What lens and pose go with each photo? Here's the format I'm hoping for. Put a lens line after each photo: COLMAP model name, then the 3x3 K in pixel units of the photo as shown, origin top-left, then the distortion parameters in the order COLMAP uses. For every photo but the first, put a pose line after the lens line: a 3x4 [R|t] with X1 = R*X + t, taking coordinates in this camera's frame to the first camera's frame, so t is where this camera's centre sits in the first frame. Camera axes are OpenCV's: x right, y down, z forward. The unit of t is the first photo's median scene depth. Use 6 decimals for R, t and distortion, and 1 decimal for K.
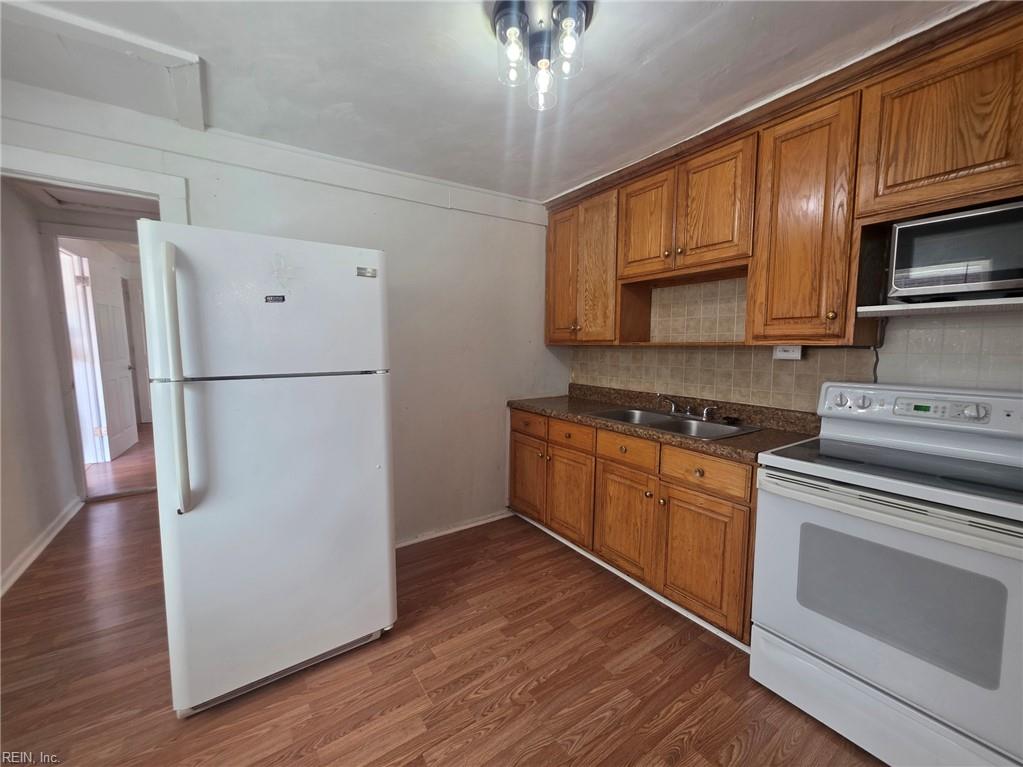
lens RADIAL K [[409.8, 0, 512.3], [0, 409.8, 382.7], [0, 0, 1]] dist [0.000807, 0.000183]
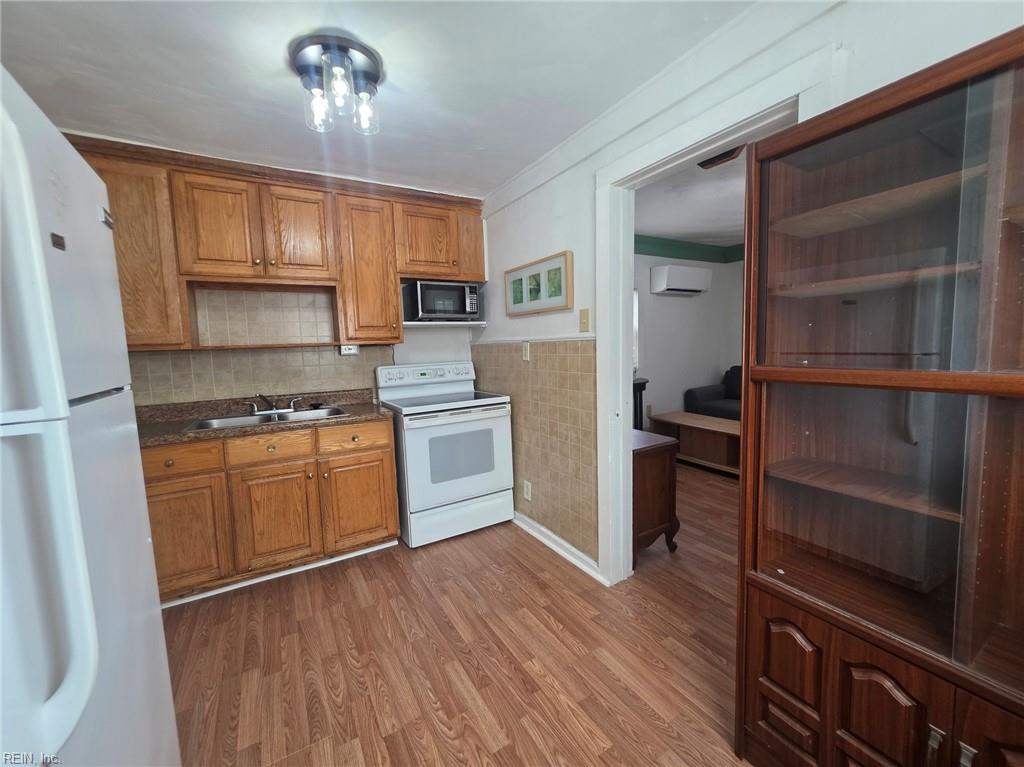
lens RADIAL K [[410.2, 0, 511.3], [0, 410.2, 385.4], [0, 0, 1]] dist [0.000807, 0.000183]
pose [[0.067233, -0.100582, 0.992654, -0.820067], [0.127856, 0.987572, 0.091407, -0.010310], [-0.989511, 0.120771, 0.079258, 0.361969]]
